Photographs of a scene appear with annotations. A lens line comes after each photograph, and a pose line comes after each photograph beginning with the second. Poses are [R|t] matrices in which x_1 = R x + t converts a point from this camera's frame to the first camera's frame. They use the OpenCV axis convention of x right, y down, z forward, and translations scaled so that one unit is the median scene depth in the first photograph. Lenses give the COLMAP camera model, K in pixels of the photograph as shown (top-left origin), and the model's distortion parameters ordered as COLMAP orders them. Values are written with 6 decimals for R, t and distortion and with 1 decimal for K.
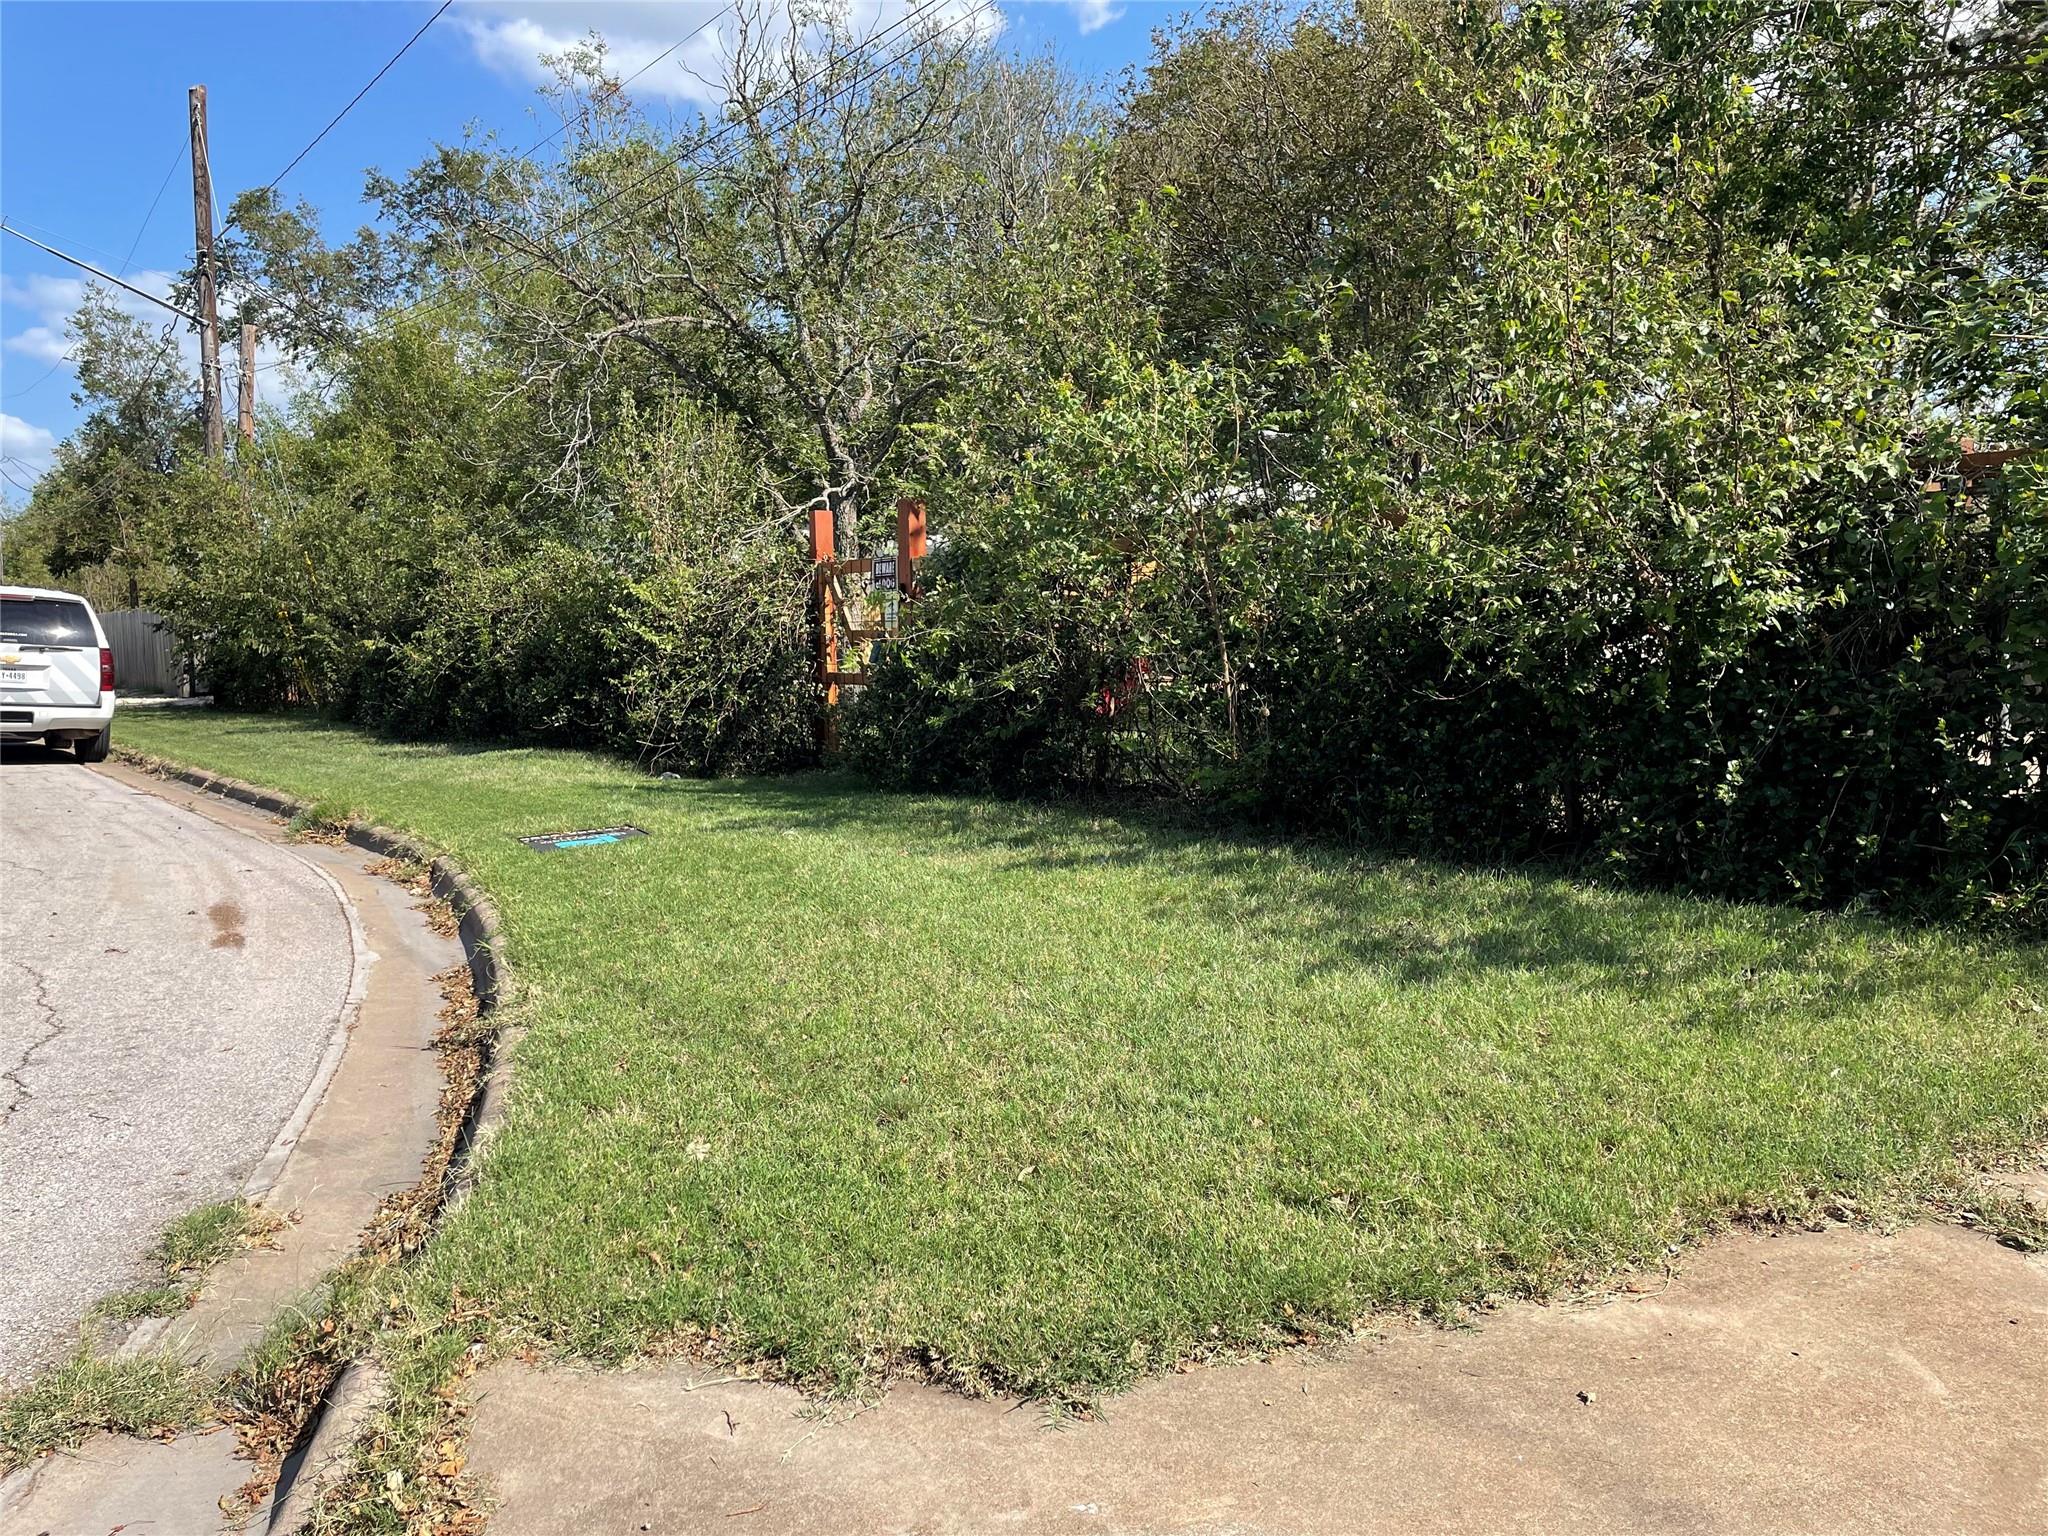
lens RADIAL K [[1489.8, 0, 996.0], [0, 1489.8, 747.3], [0, 0, 1]] dist [0.092935, -0.109988]
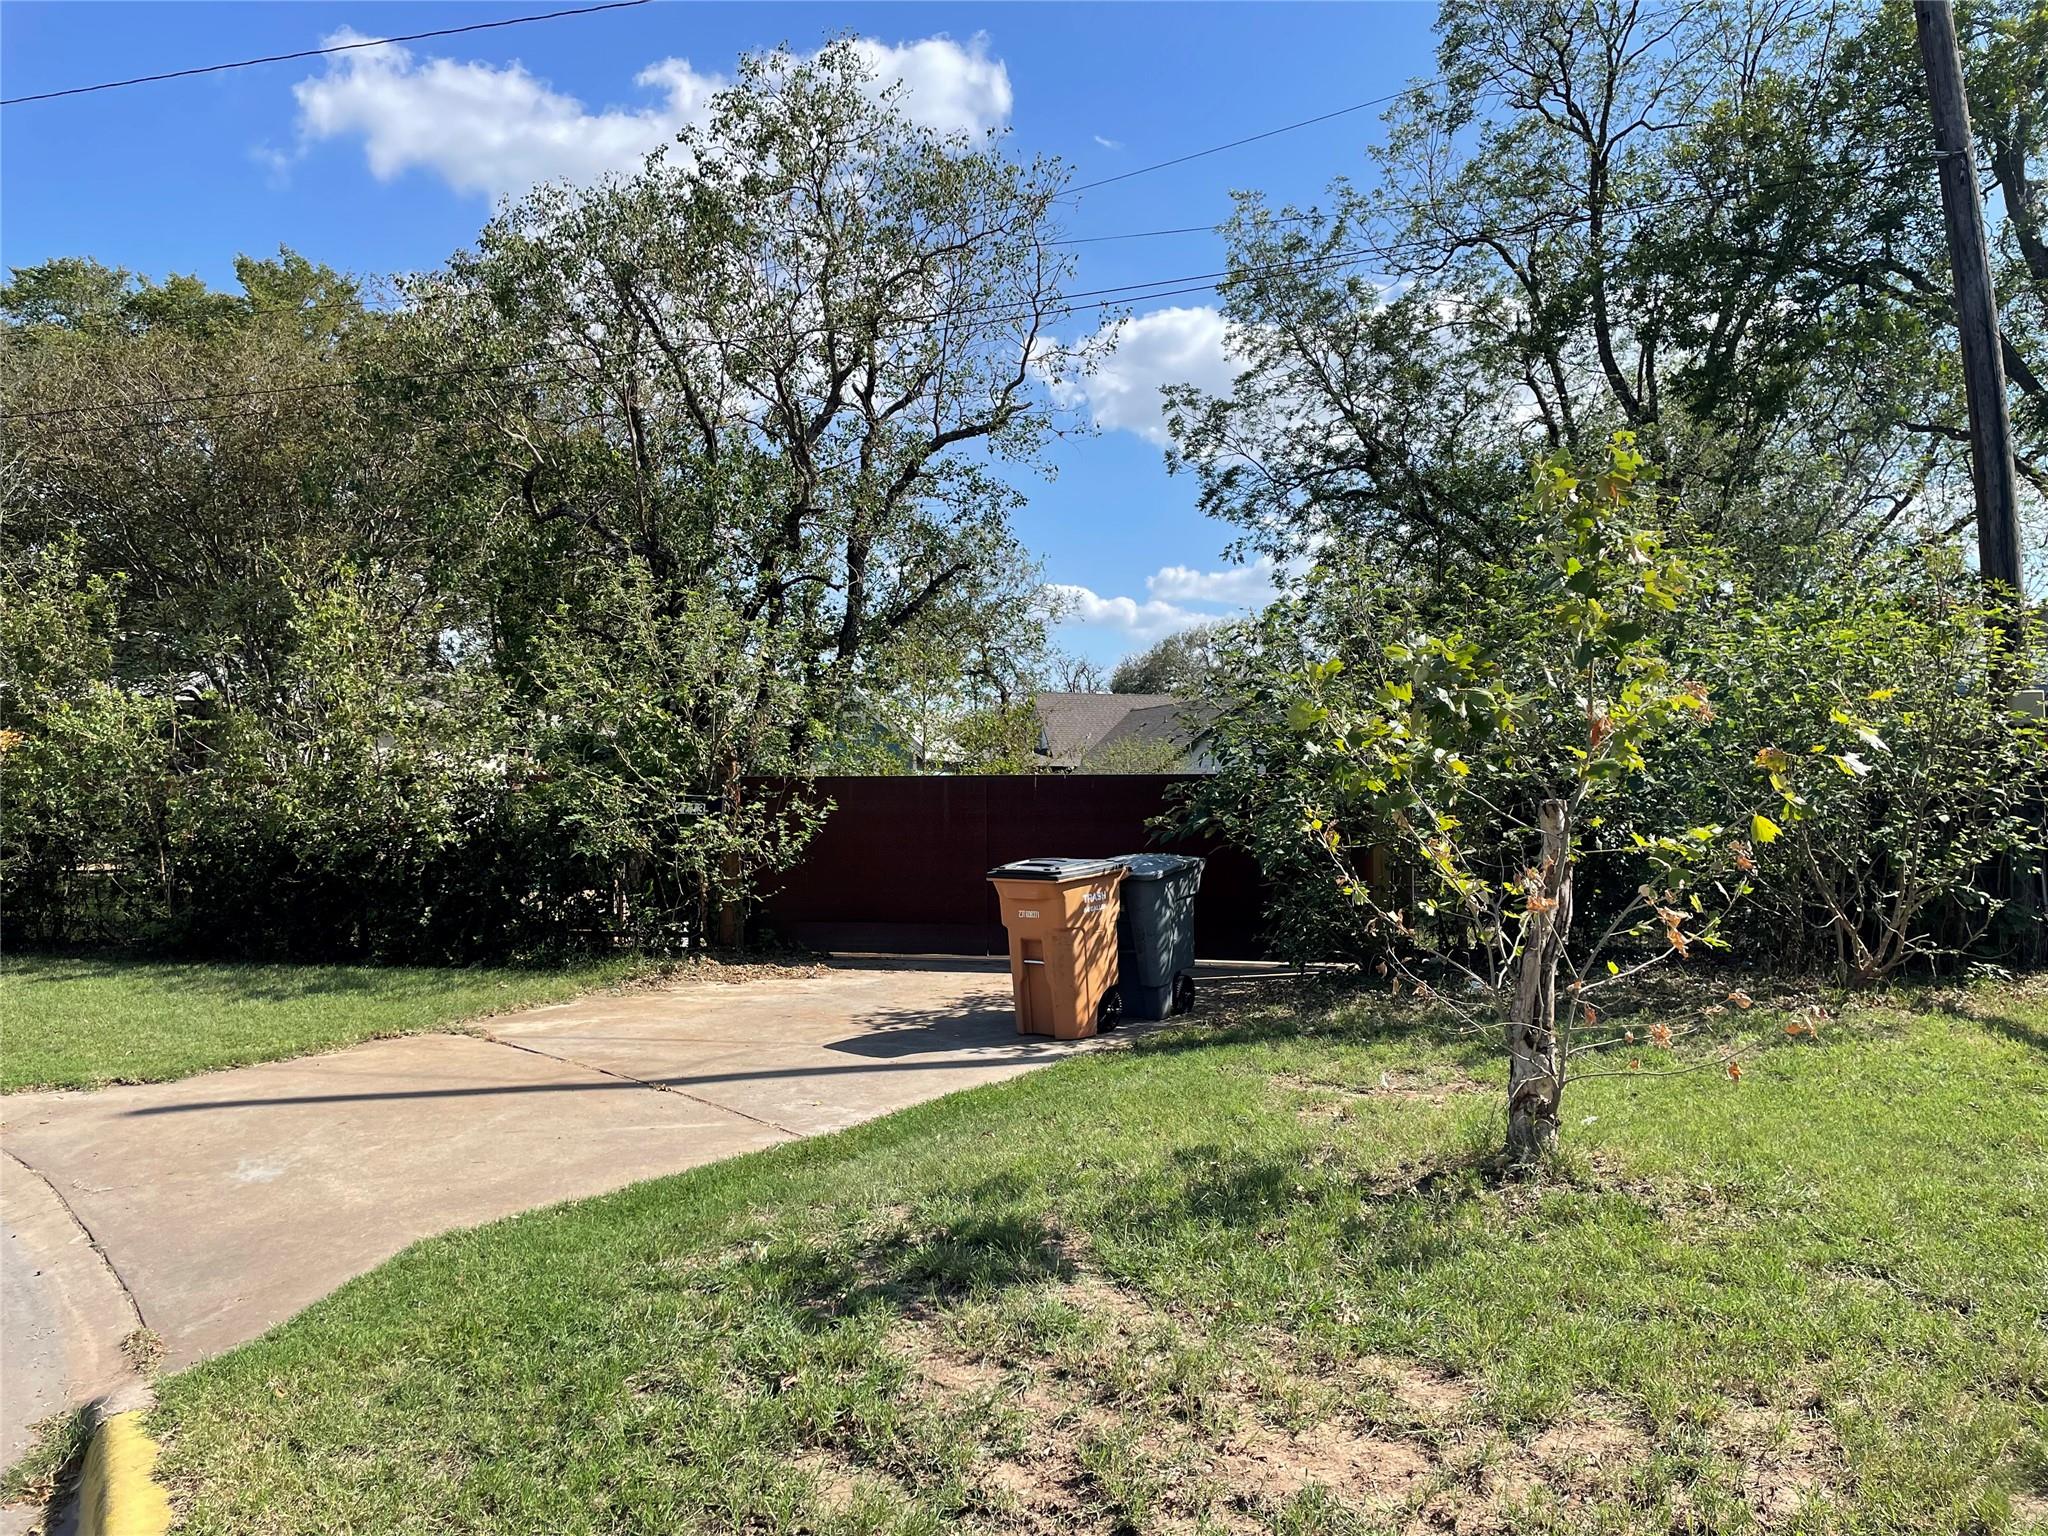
lens RADIAL K [[1555.5, 0, 1030.5], [0, 1555.5, 759.7], [0, 0, 1]] dist [0.102874, -0.131440]
pose [[0.758170, 0.033042, 0.651219, -0.350733], [0.032936, 0.995500, -0.088855, 0.026600], [-0.651224, 0.088816, 0.753670, -1.297138]]
